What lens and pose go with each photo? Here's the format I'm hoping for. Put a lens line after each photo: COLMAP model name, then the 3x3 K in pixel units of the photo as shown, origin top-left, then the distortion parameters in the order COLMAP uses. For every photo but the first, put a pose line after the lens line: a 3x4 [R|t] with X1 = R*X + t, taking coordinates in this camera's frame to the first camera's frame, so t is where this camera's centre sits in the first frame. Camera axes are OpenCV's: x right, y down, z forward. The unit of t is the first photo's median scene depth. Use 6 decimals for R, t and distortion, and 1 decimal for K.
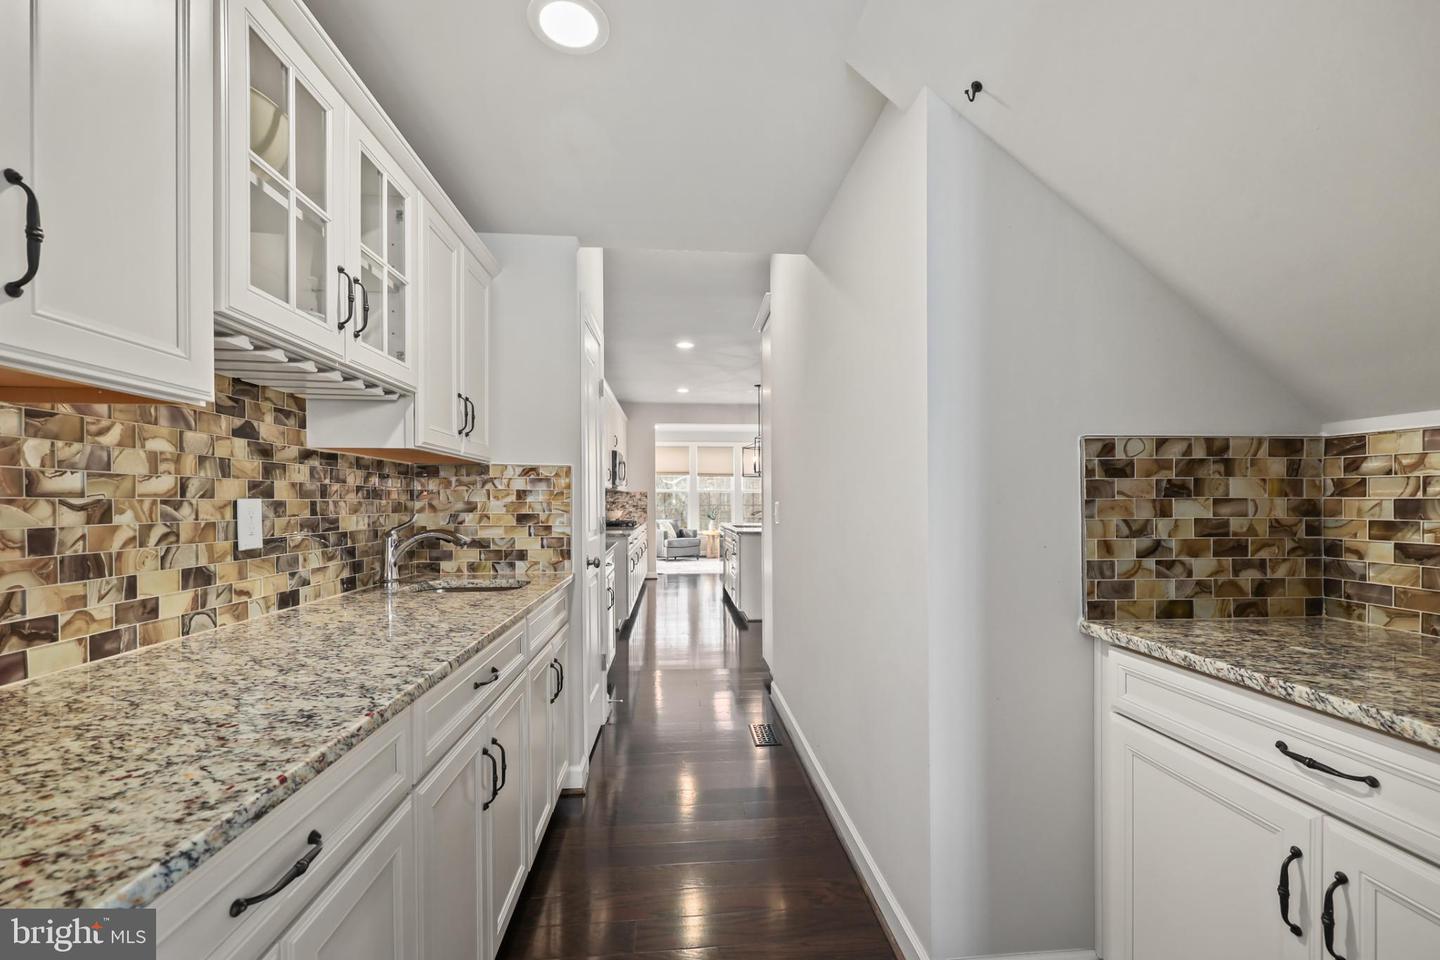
lens RADIAL K [[590.4, 0, 720.9], [0, 590.4, 493.7], [0, 0, 1]] dist [0.001657, -0.000215]
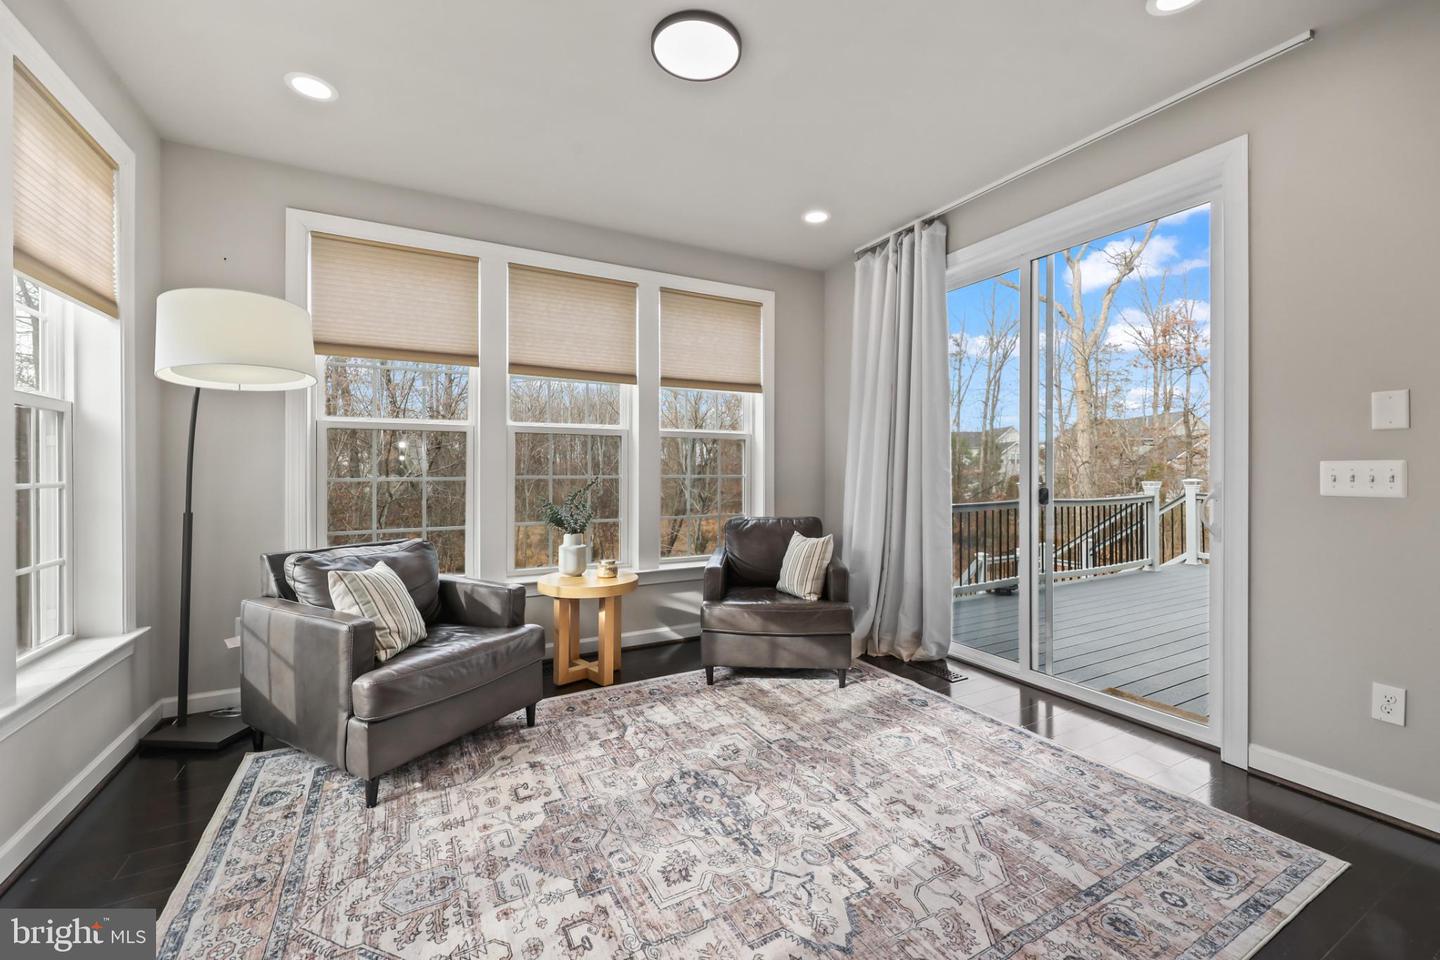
lens RADIAL K [[590.4, 0, 723.7], [0, 590.4, 470.8], [0, 0, 1]] dist [0.001657, -0.000215]
pose [[0.914620, 0.002770, 0.404305, -0.062631], [-0.007667, 0.999916, 0.010494, 0.011652], [-0.404241, -0.012698, 0.914564, 0.751250]]
